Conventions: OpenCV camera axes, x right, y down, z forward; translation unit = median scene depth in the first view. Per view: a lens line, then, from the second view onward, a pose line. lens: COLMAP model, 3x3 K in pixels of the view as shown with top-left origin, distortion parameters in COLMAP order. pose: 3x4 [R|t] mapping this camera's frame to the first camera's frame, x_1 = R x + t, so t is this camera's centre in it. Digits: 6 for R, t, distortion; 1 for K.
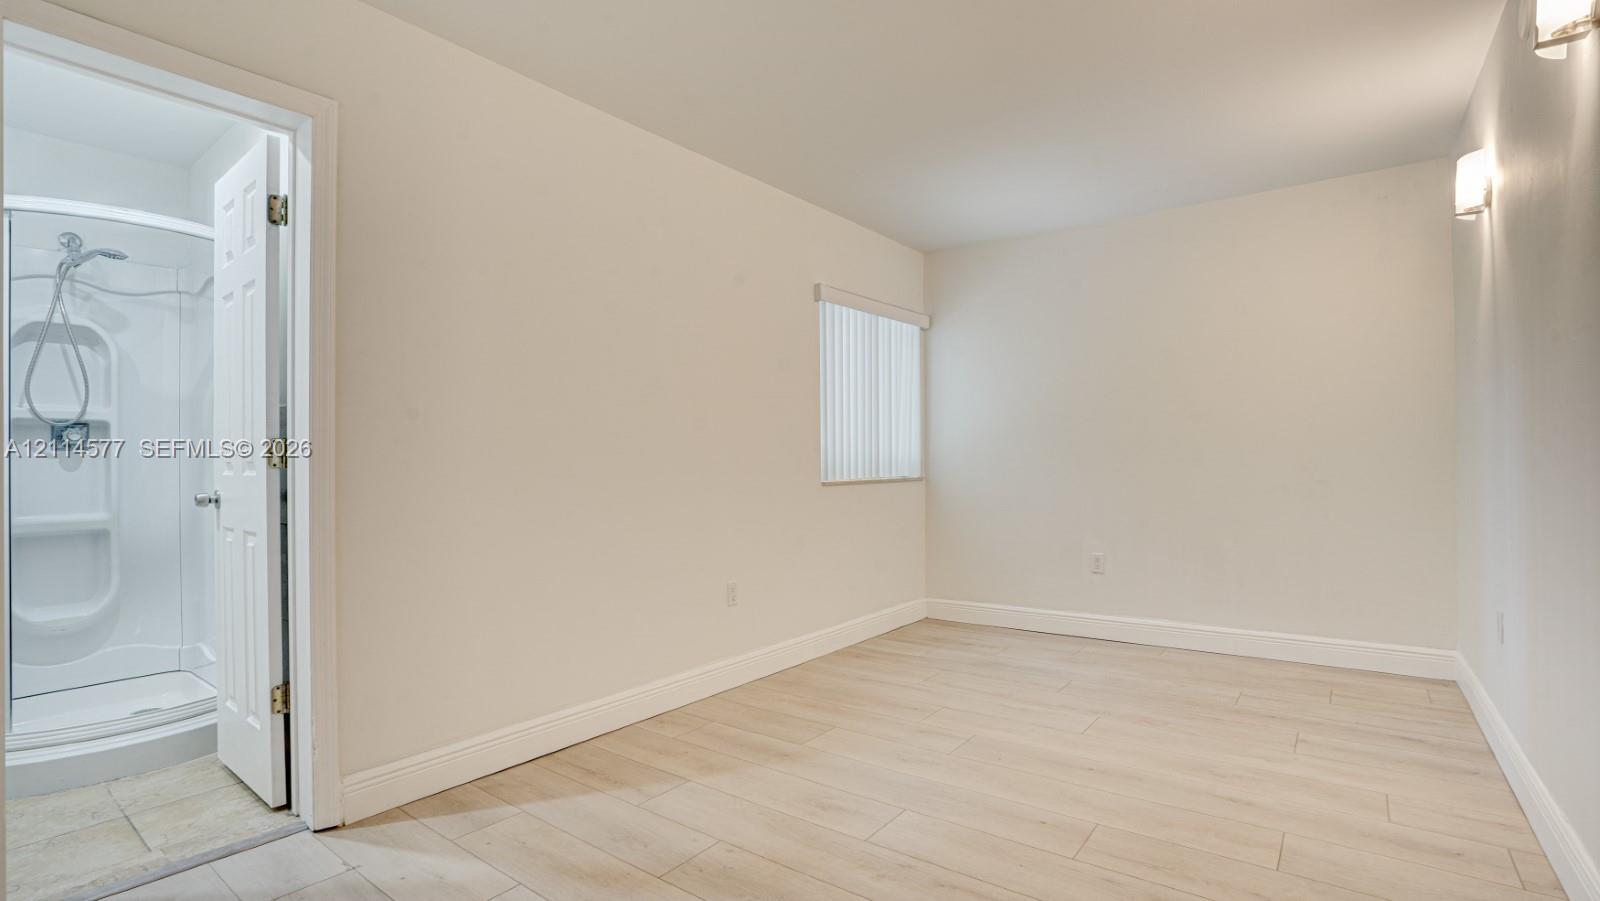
lens RADIAL K [[748.3, 0, 829.6], [0, 748.3, 443.0], [0, 0, 1]] dist [-0.050000, 0.017630]
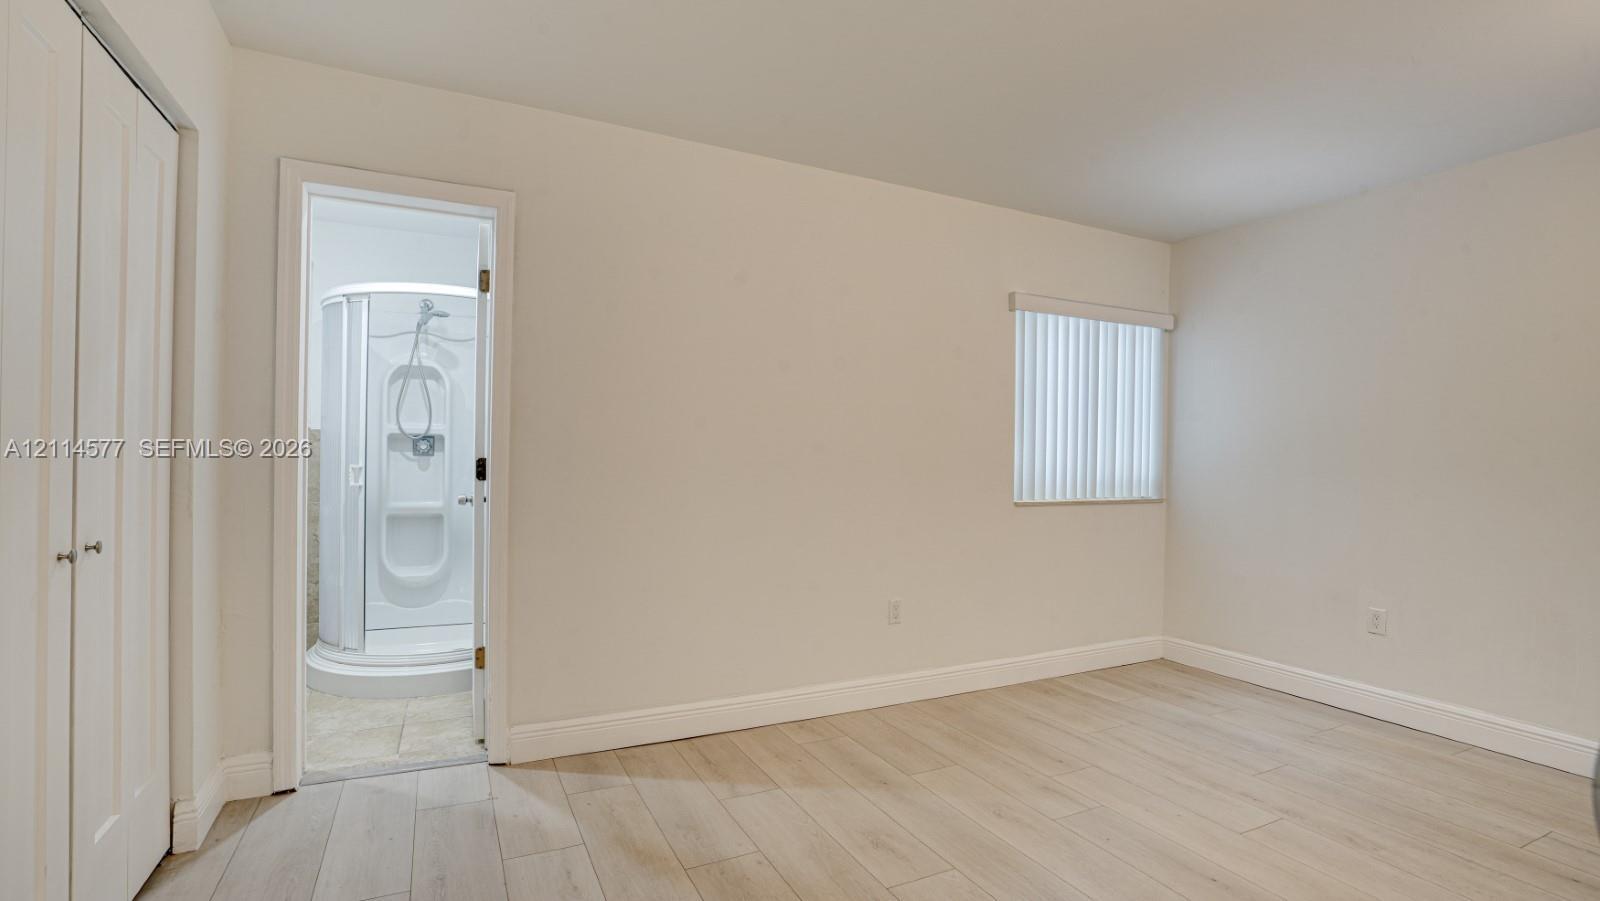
lens RADIAL K [[748.3, 0, 792.0], [0, 748.3, 447.6], [0, 0, 1]] dist [-0.050000, 0.017630]
pose [[0.893510, 0.018954, -0.448642, 0.219689], [-0.015164, 0.999813, 0.012040, -0.033177], [0.448786, -0.003955, 0.893630, 0.045797]]
